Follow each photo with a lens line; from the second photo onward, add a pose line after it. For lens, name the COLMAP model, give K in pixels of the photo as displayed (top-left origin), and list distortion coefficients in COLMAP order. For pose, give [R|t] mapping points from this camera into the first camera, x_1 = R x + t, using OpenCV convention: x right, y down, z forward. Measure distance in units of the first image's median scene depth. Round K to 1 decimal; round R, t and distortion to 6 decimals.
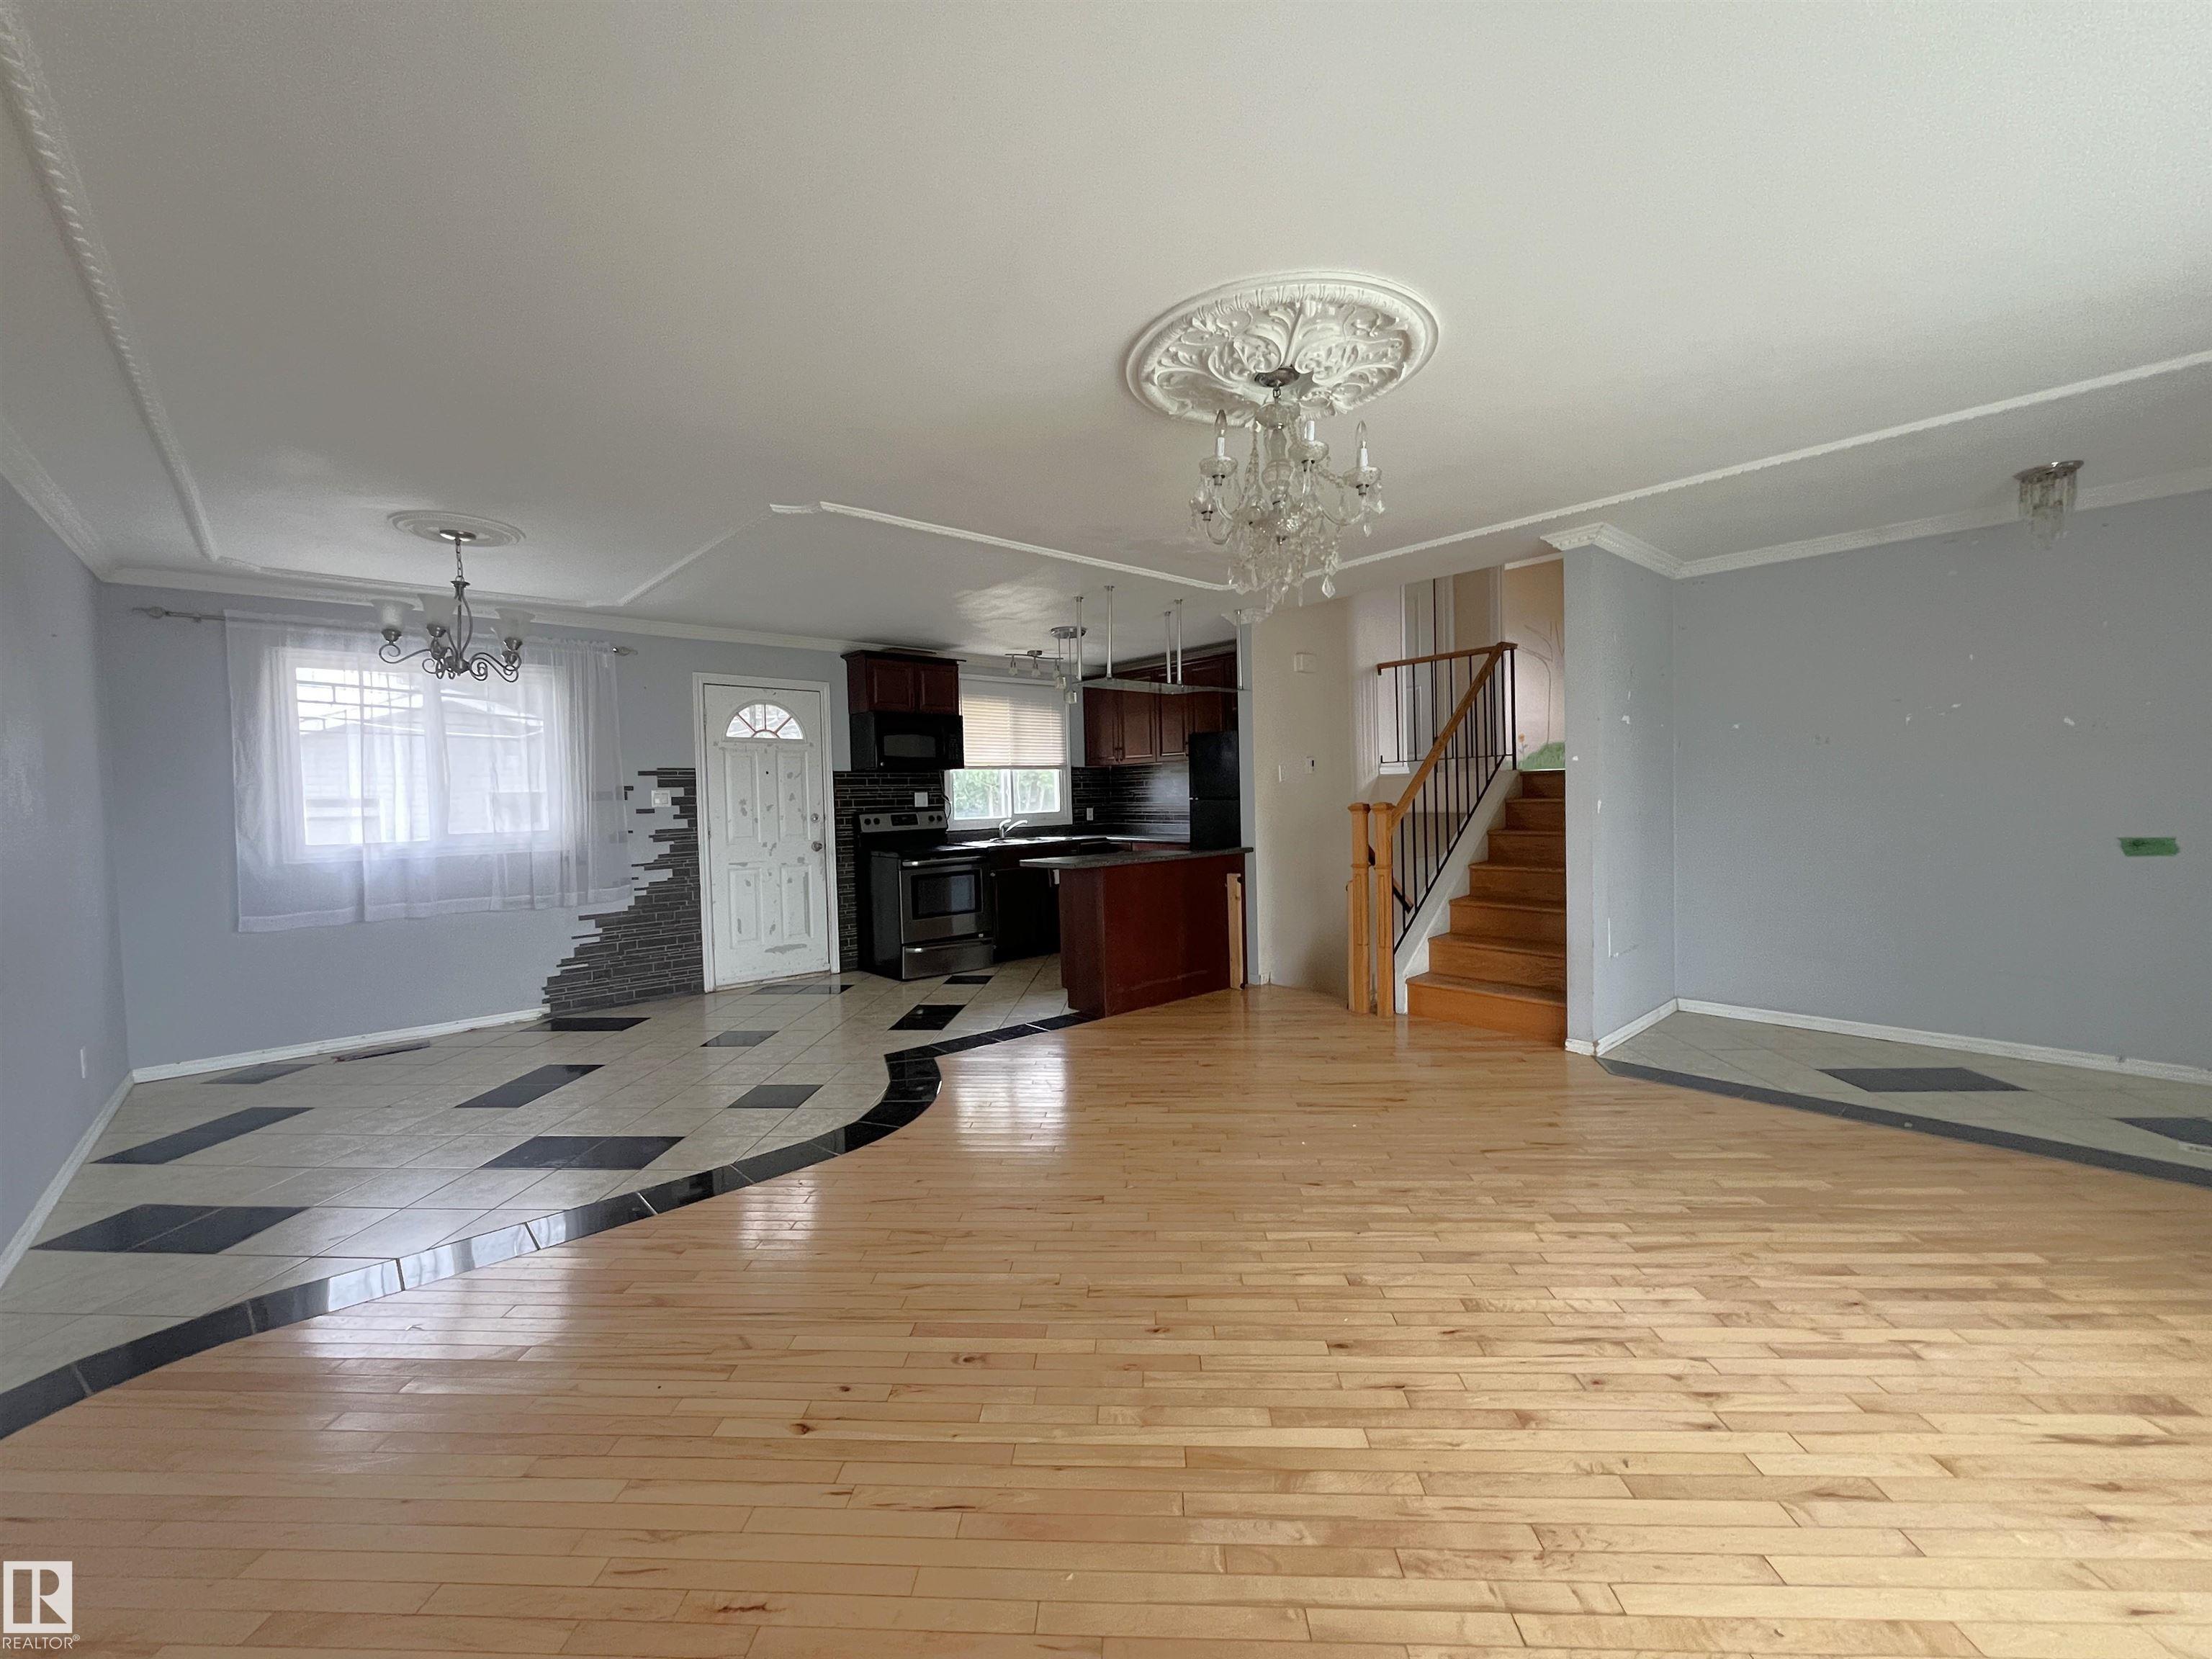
lens RADIAL K [[891.2, 0, 1100.2], [0, 891.2, 829.2], [0, 0, 1]] dist [-0.001576, -0.000400]
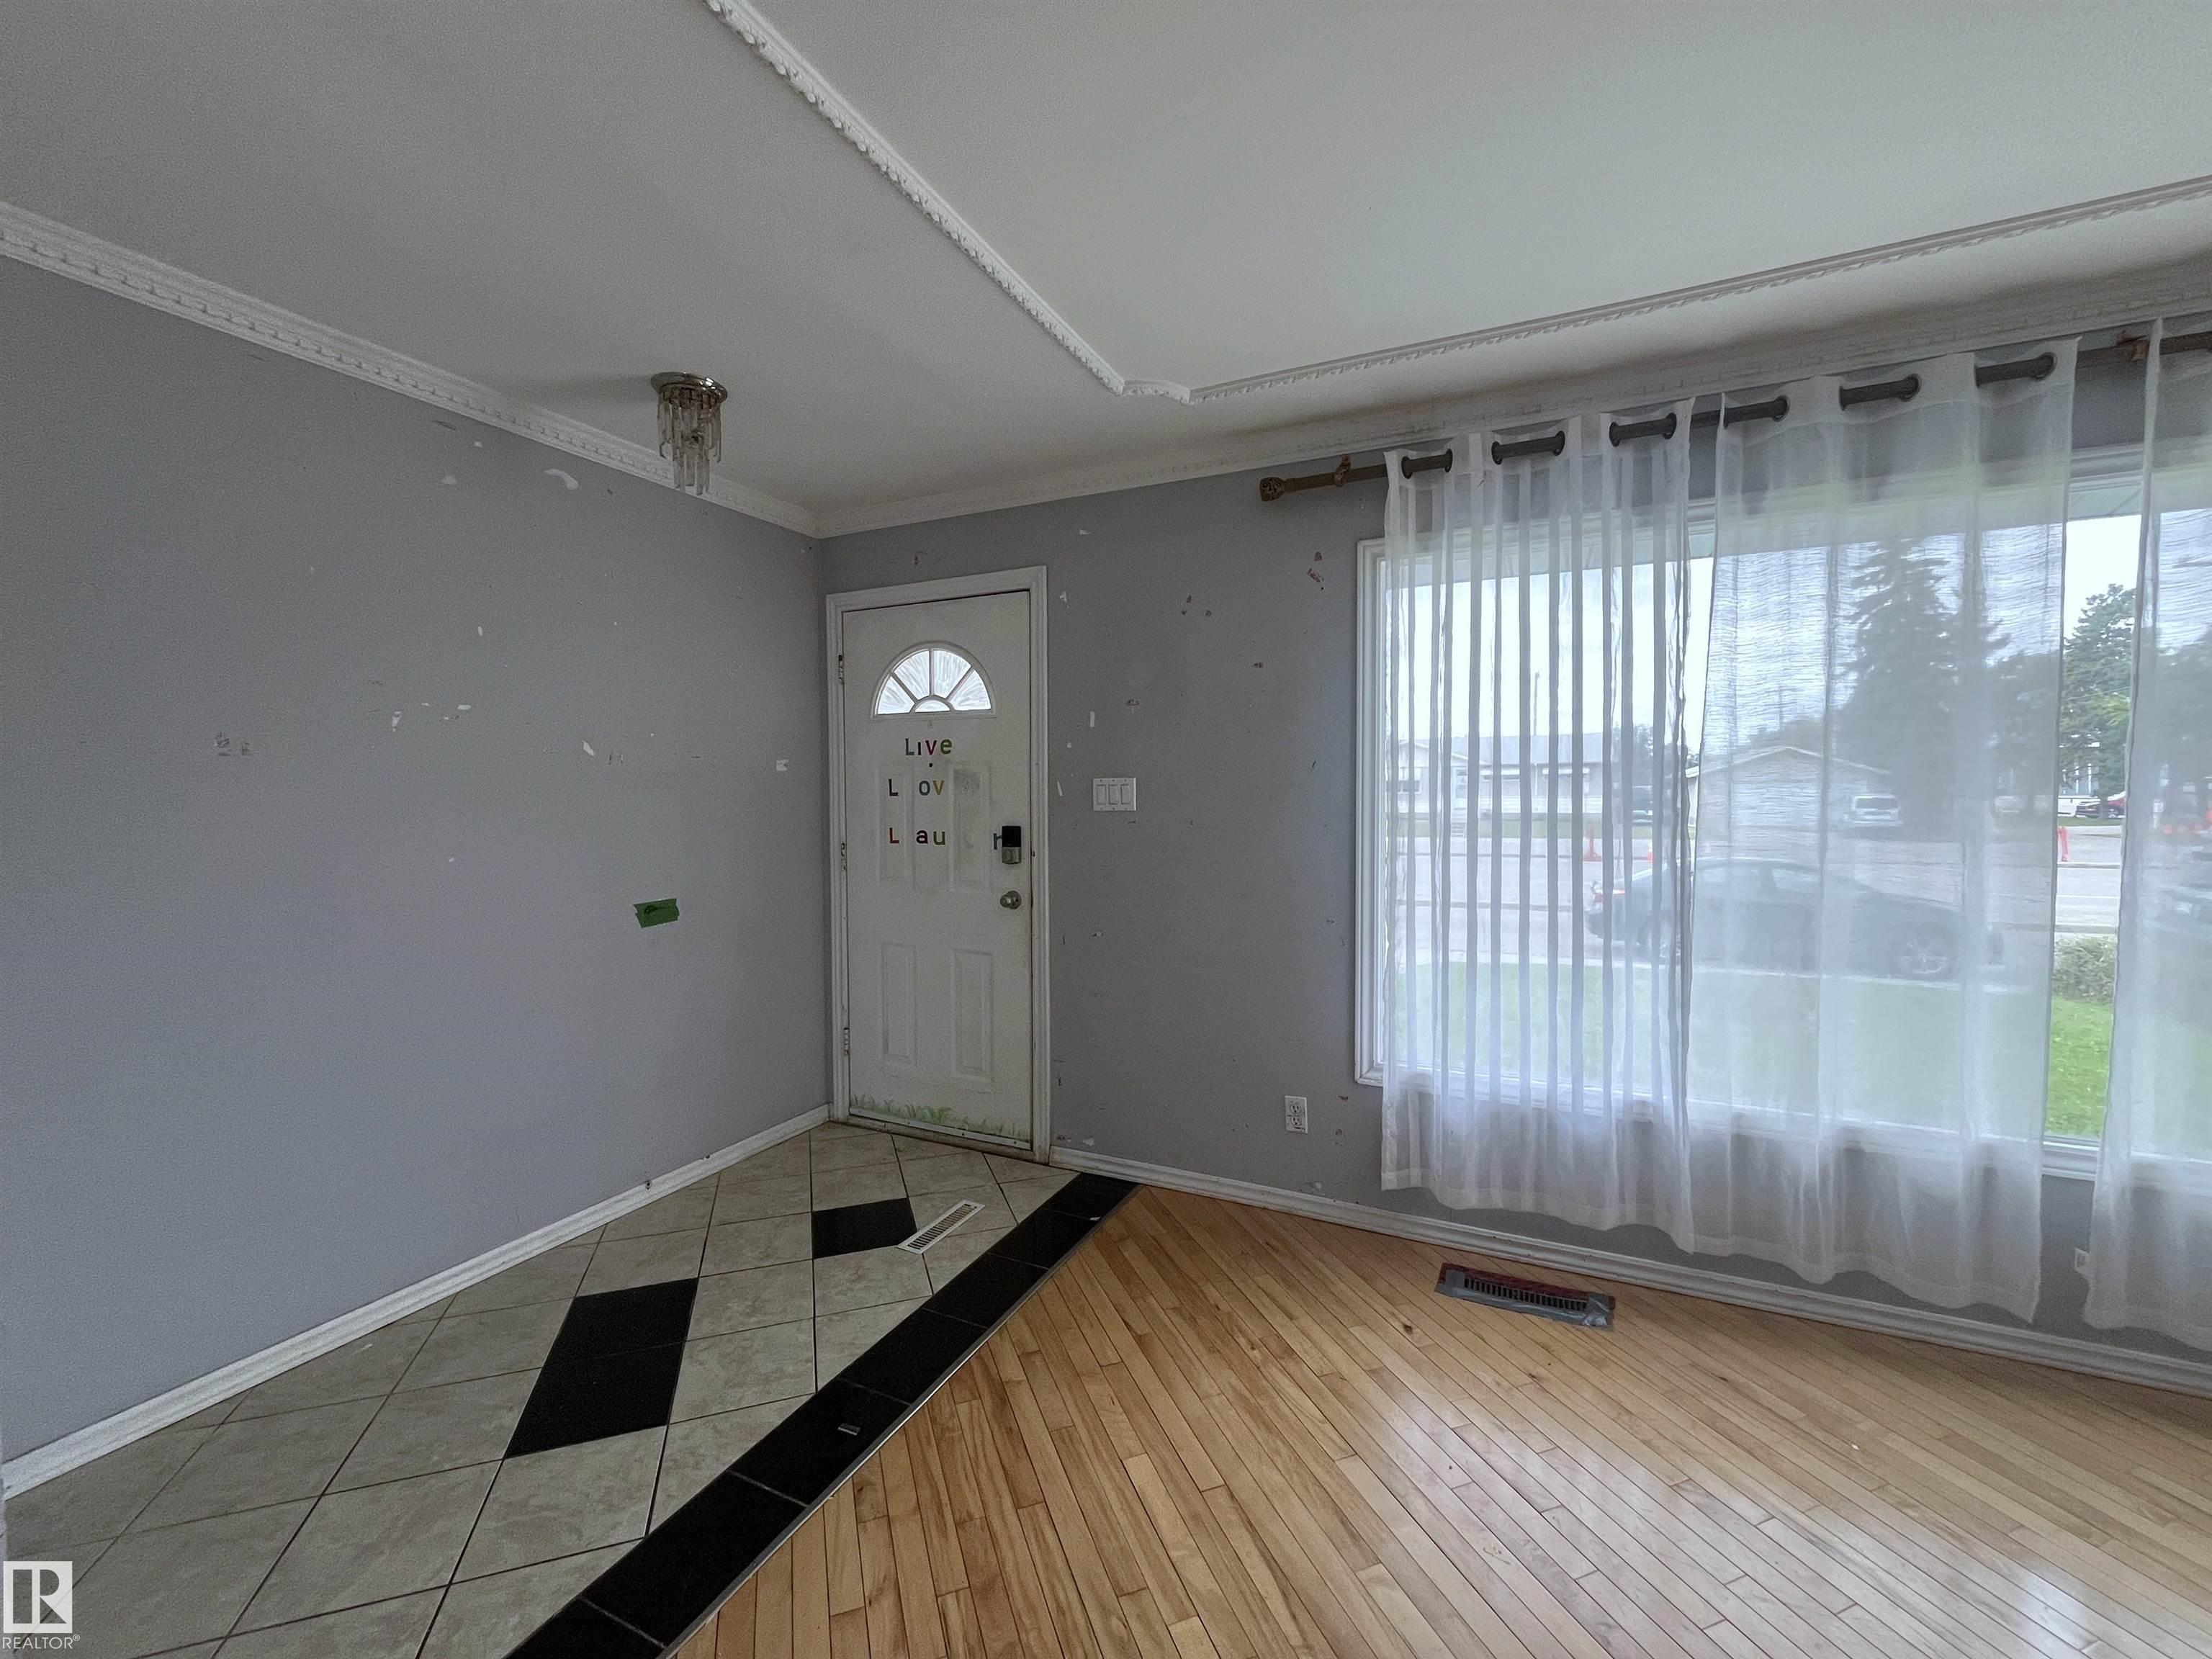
lens RADIAL K [[891.2, 0, 1100.2], [0, 891.2, 829.2], [0, 0, 1]] dist [-0.001576, -0.000400]
pose [[-0.380140, -0.011232, 0.924861, 0.173313], [0.048486, 0.998309, 0.032053, -0.039125], [-0.923657, 0.057027, -0.378953, 0.581614]]
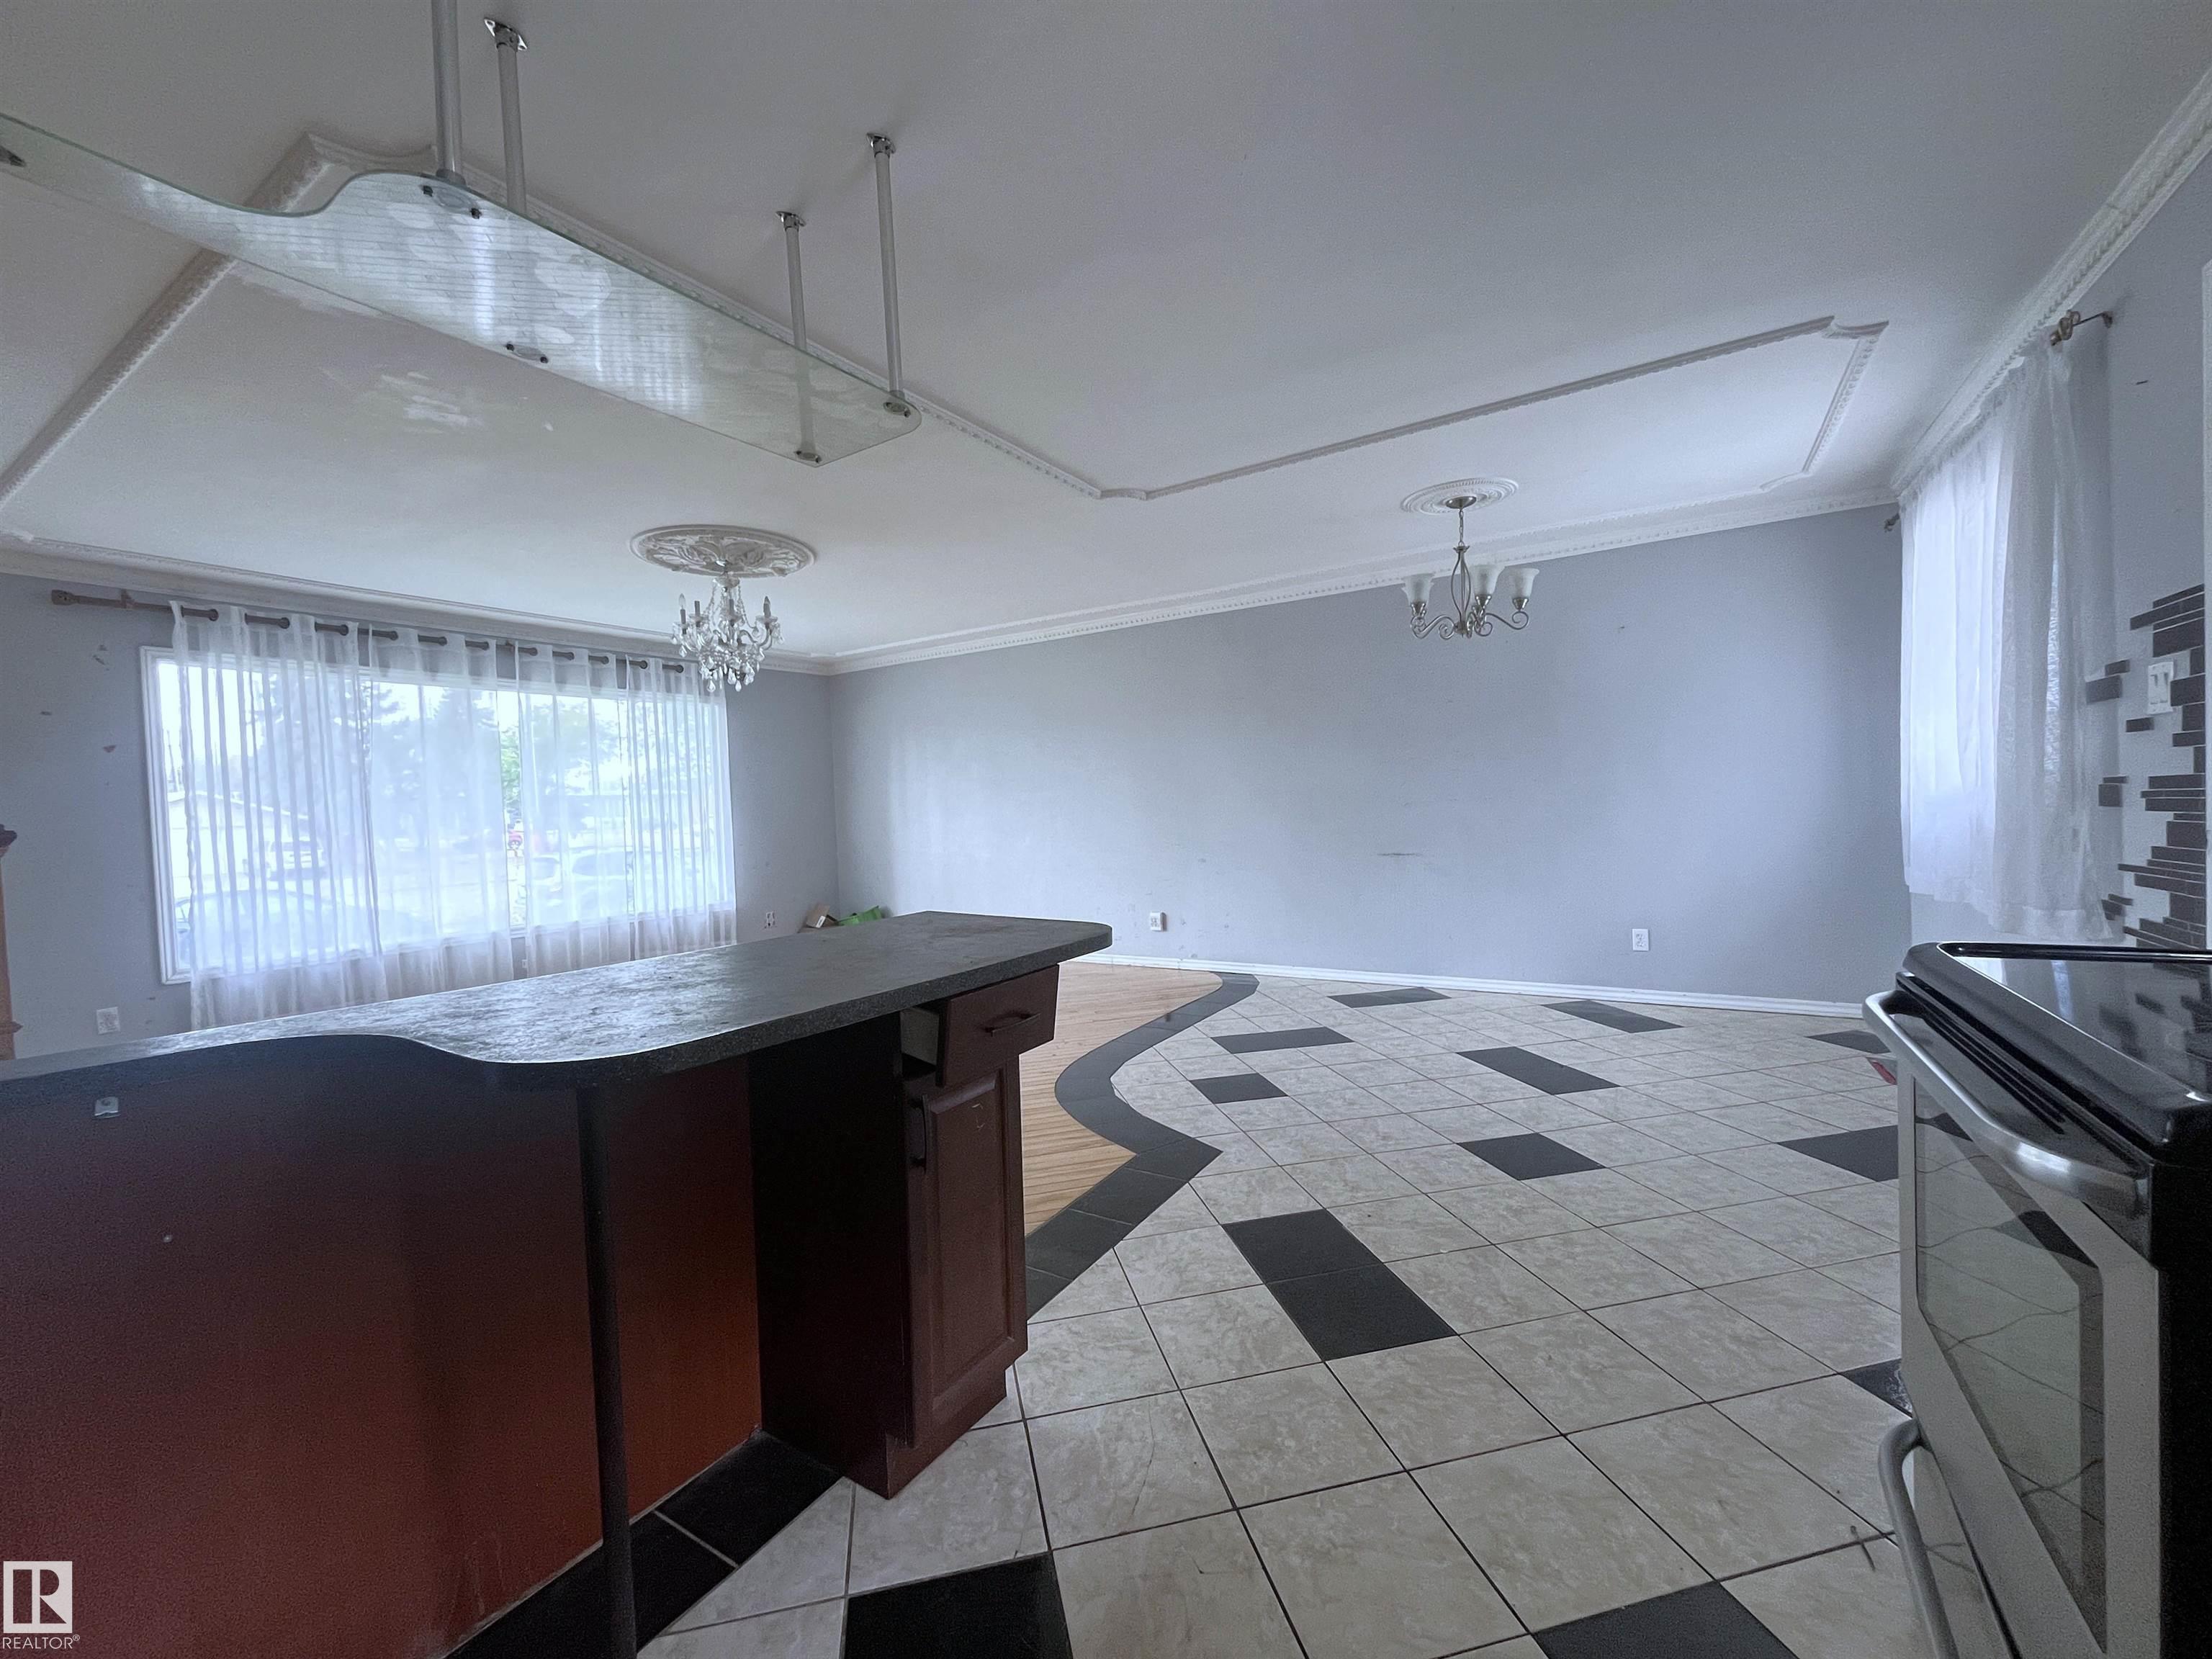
lens RADIAL K [[891.2, 0, 1100.2], [0, 891.2, 829.2], [0, 0, 1]] dist [-0.001576, -0.000400]
pose [[-0.957794, 0.068464, -0.279182, 0.007226], [0.051504, 0.996379, 0.067649, -0.023709], [0.282803, 0.050415, -0.957852, 1.201090]]
